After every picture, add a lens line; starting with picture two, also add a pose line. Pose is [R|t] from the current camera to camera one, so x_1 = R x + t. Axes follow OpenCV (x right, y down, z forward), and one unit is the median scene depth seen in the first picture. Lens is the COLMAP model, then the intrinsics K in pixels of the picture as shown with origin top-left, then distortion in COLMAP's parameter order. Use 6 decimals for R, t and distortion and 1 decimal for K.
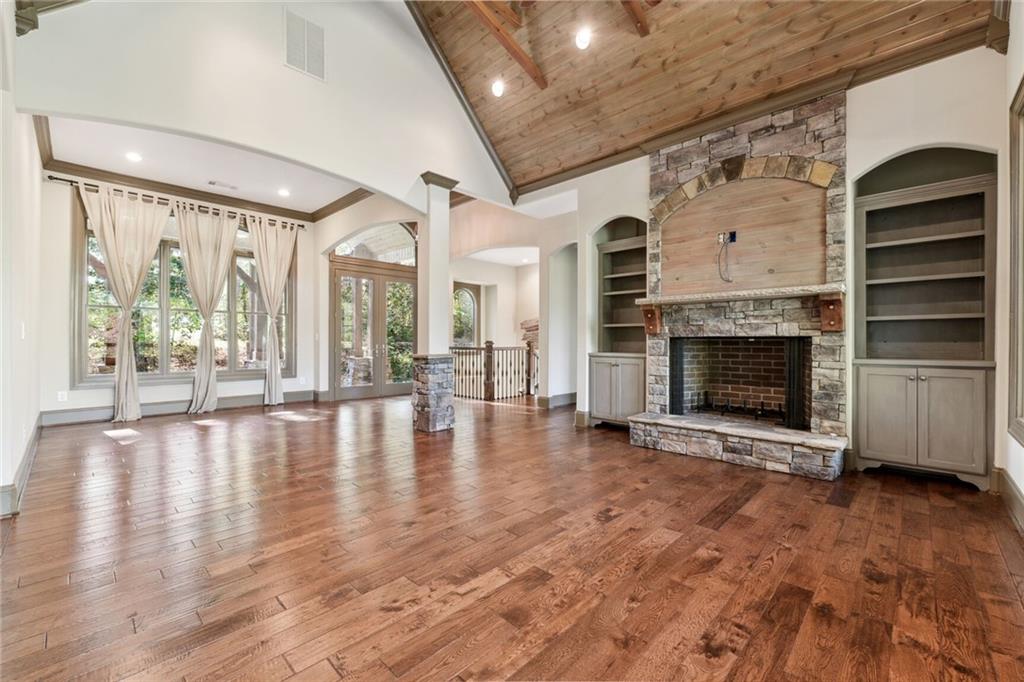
lens RADIAL K [[422.0, 0, 512.0], [0, 422.0, 341.0], [0, 0, 1]] dist [0.002048, 0.000048]
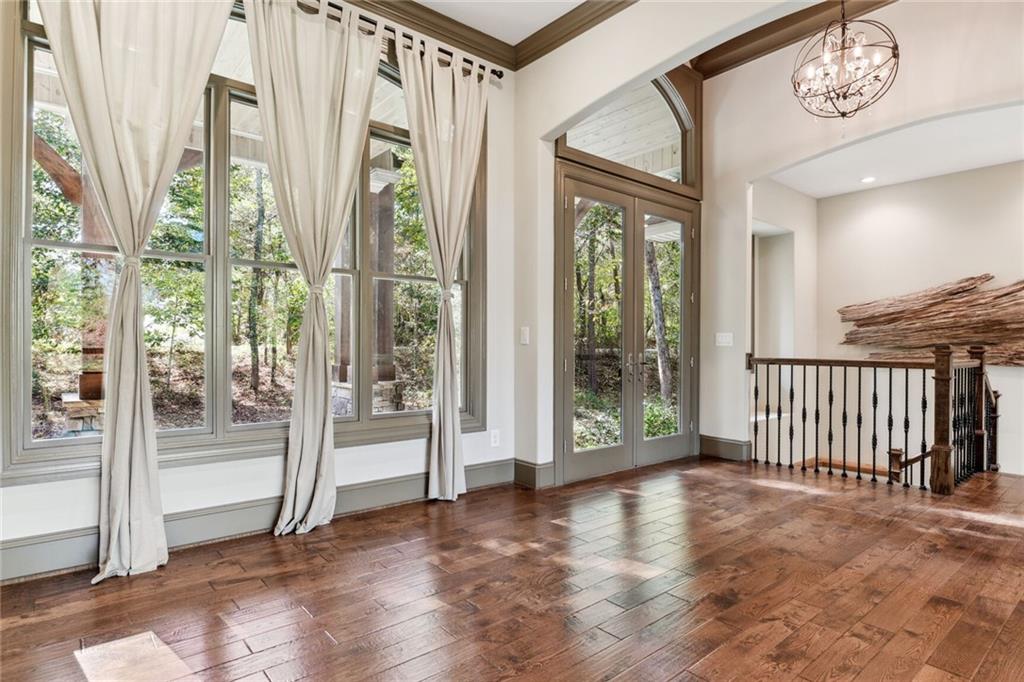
lens RADIAL K [[552.3, 0, 512.9], [0, 552.3, 347.6], [0, 0, 1]] dist [-0.002579, -0.000273]
pose [[0.993225, 0.000923, -0.116200, -0.435541], [-0.000834, 0.999999, 0.000812, 0.002919], [0.116201, -0.000709, 0.993225, 0.467388]]
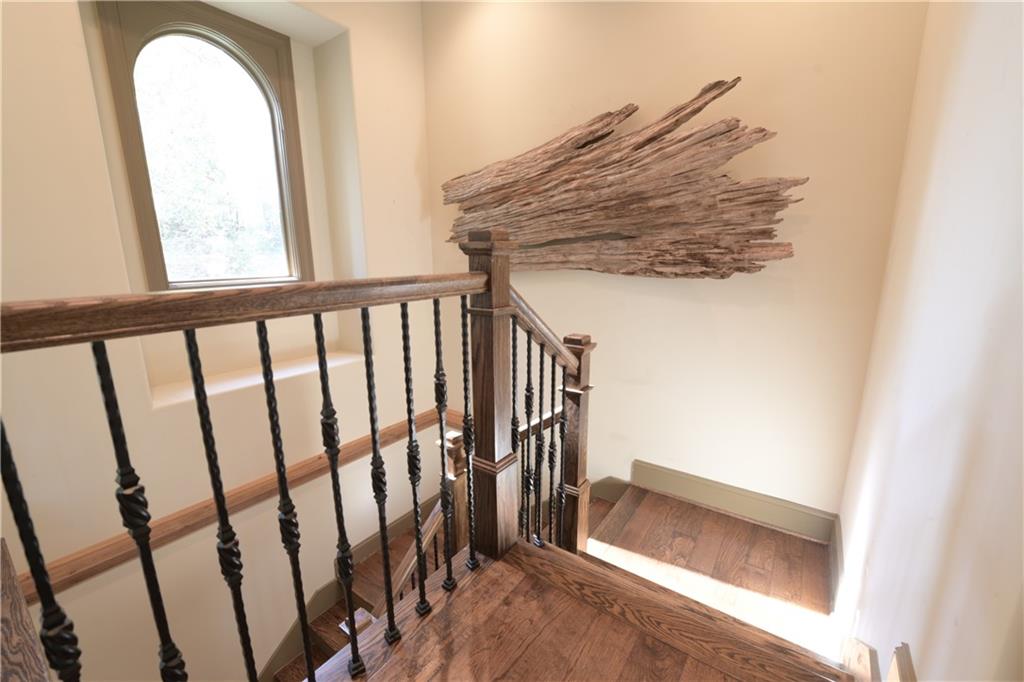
lens RADIAL K [[422.0, 0, 512.0], [0, 422.0, 341.0], [0, 0, 1]] dist [0.002048, 0.000048]
pose [[0.990544, -0.041684, 0.130711, 0.038309], [0.012821, 0.976681, 0.214310, 0.005268], [-0.136596, -0.210608, 0.967980, 1.025282]]
